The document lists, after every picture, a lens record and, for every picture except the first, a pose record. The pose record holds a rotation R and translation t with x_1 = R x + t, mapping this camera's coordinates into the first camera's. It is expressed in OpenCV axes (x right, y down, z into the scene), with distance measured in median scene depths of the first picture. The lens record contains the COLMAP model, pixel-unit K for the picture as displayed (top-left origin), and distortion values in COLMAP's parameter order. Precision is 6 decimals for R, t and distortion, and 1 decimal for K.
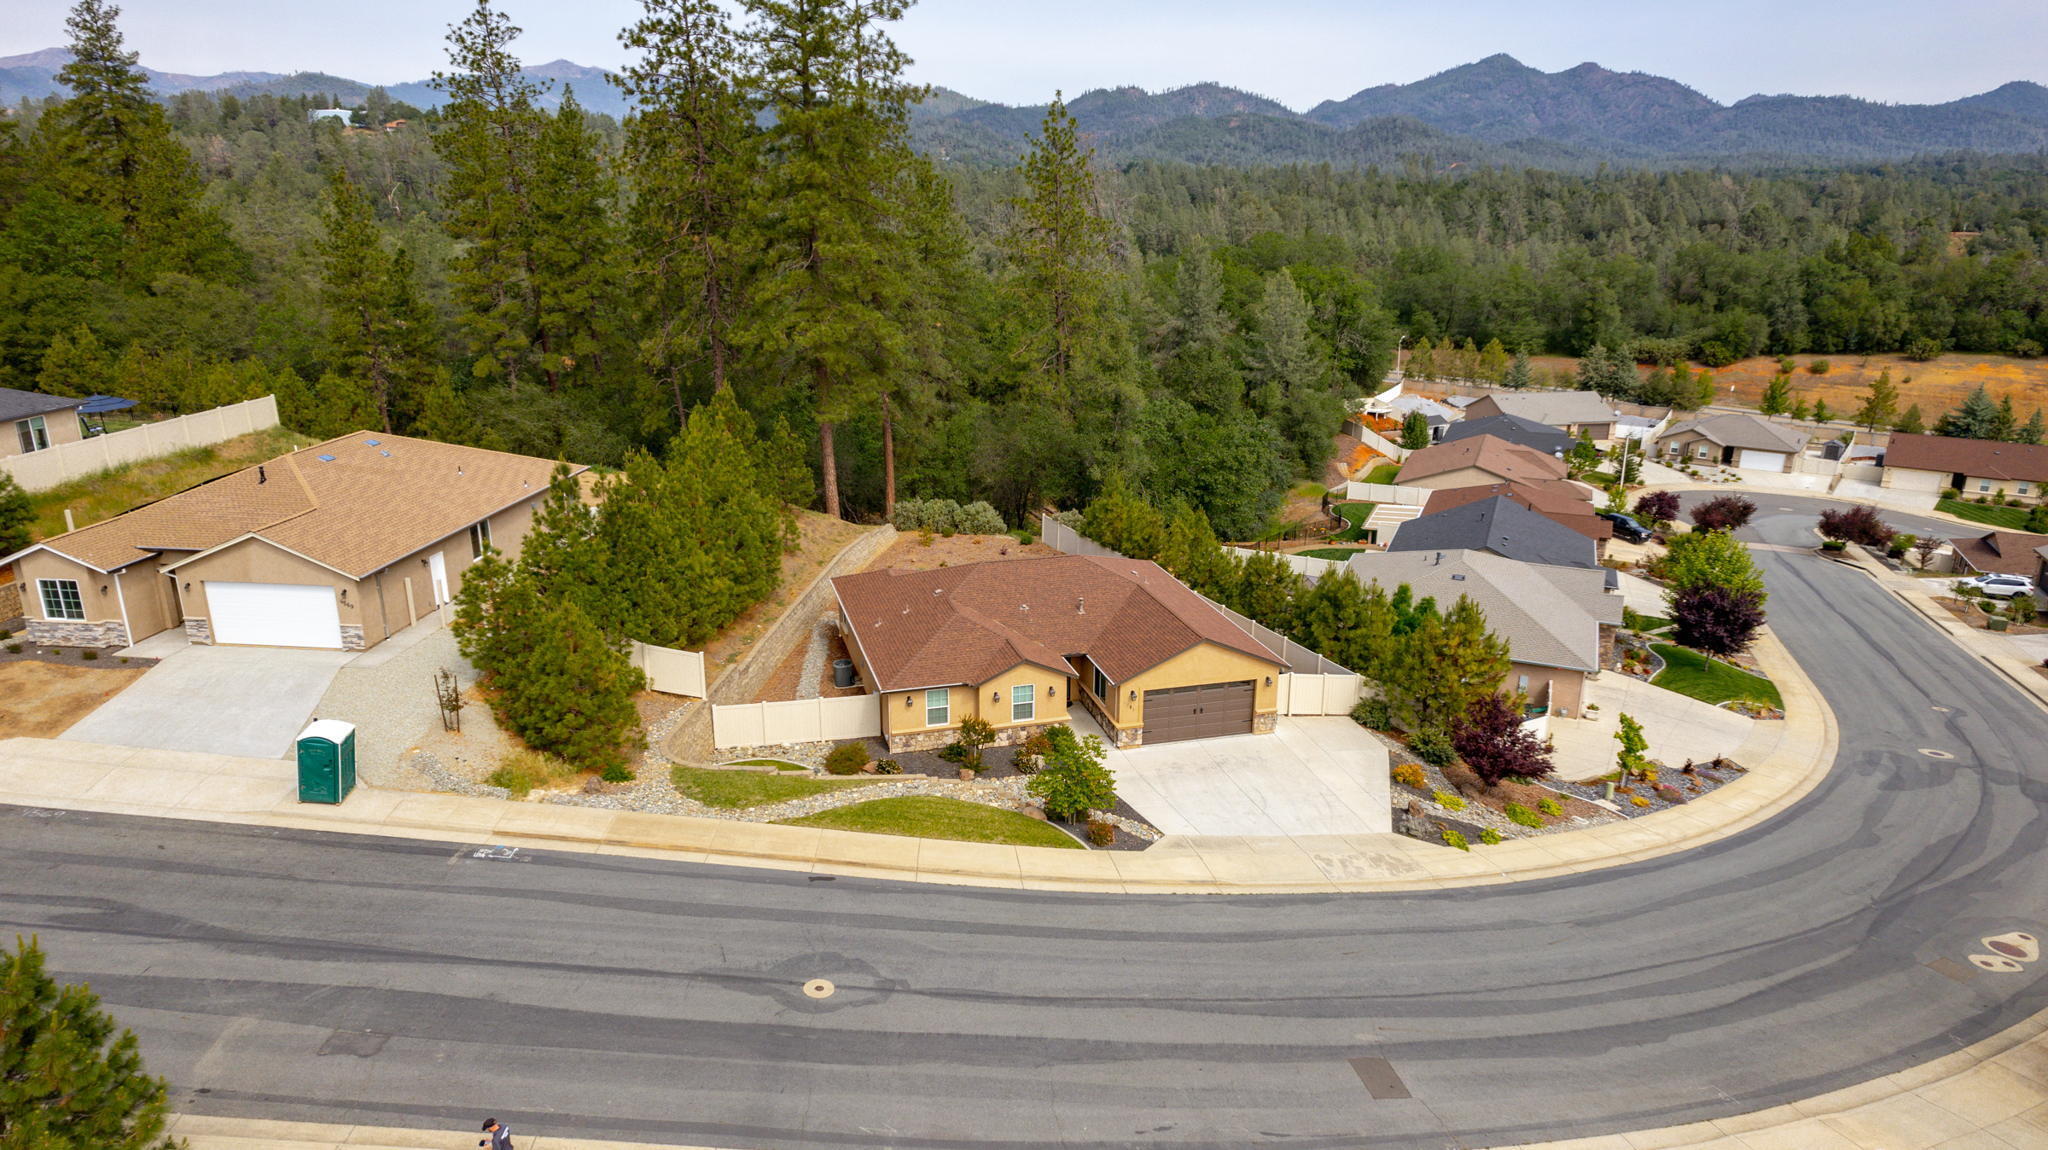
lens RADIAL K [[1274.9, 0, 1027.1], [0, 1274.9, 577.2], [0, 0, 1]] dist [0.052156, -0.012567]
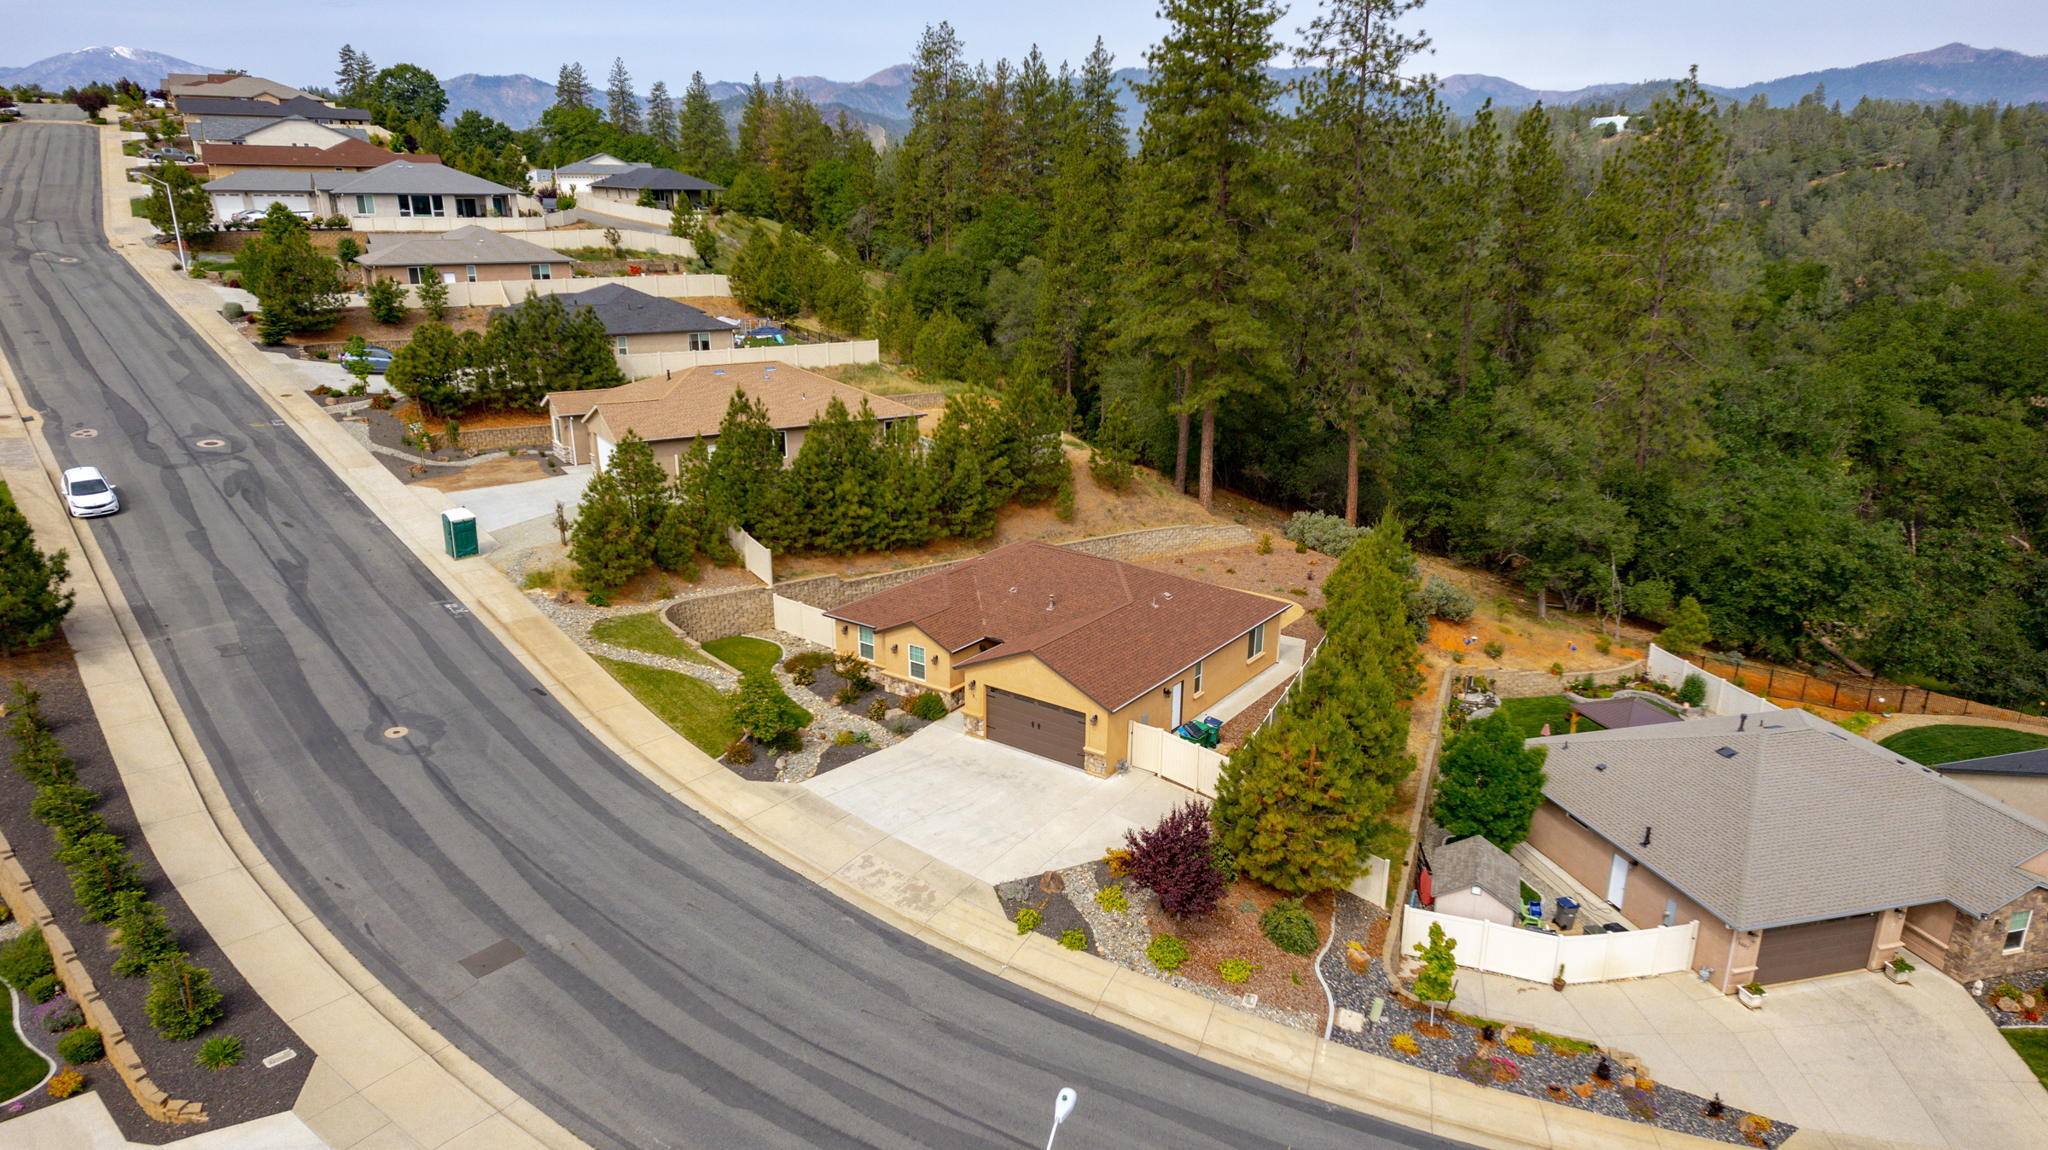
lens RADIAL K [[1274.9, 0, 1037.9], [0, 1274.9, 578.7], [0, 0, 1]] dist [0.052156, -0.012567]
pose [[0.621809, 0.230824, -0.748381, 0.851898], [-0.231895, 0.966995, 0.105575, -0.107961], [0.748049, 0.107898, 0.654813, 0.359914]]
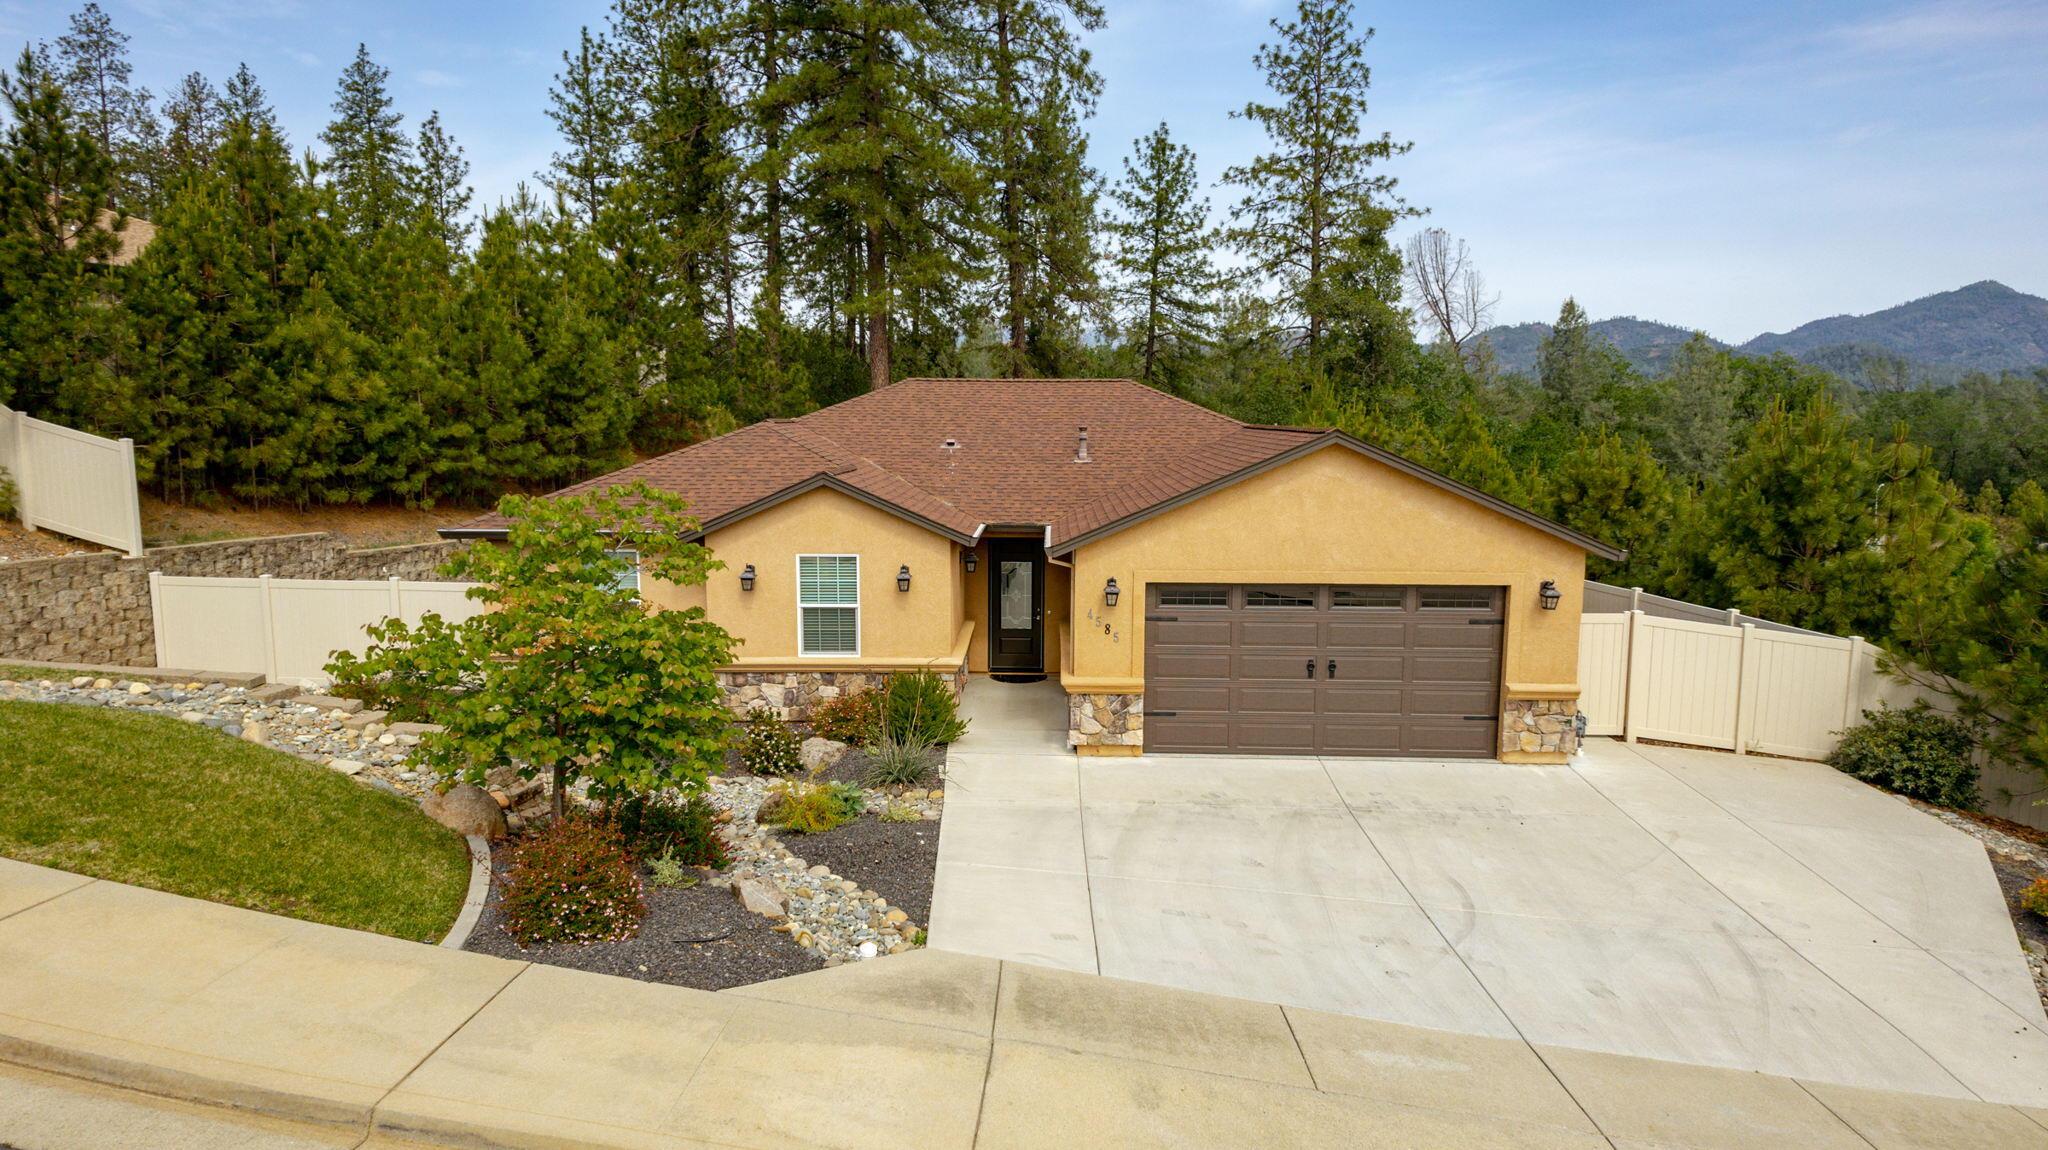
lens RADIAL K [[1274.9, 0, 1026.5], [0, 1274.9, 577.8], [0, 0, 1]] dist [0.052156, -0.012567]
pose [[0.956525, 0.035792, -0.289446, 0.159708], [-0.085187, 0.983450, -0.159902, 0.145326], [0.278932, 0.177608, 0.943744, 0.661630]]
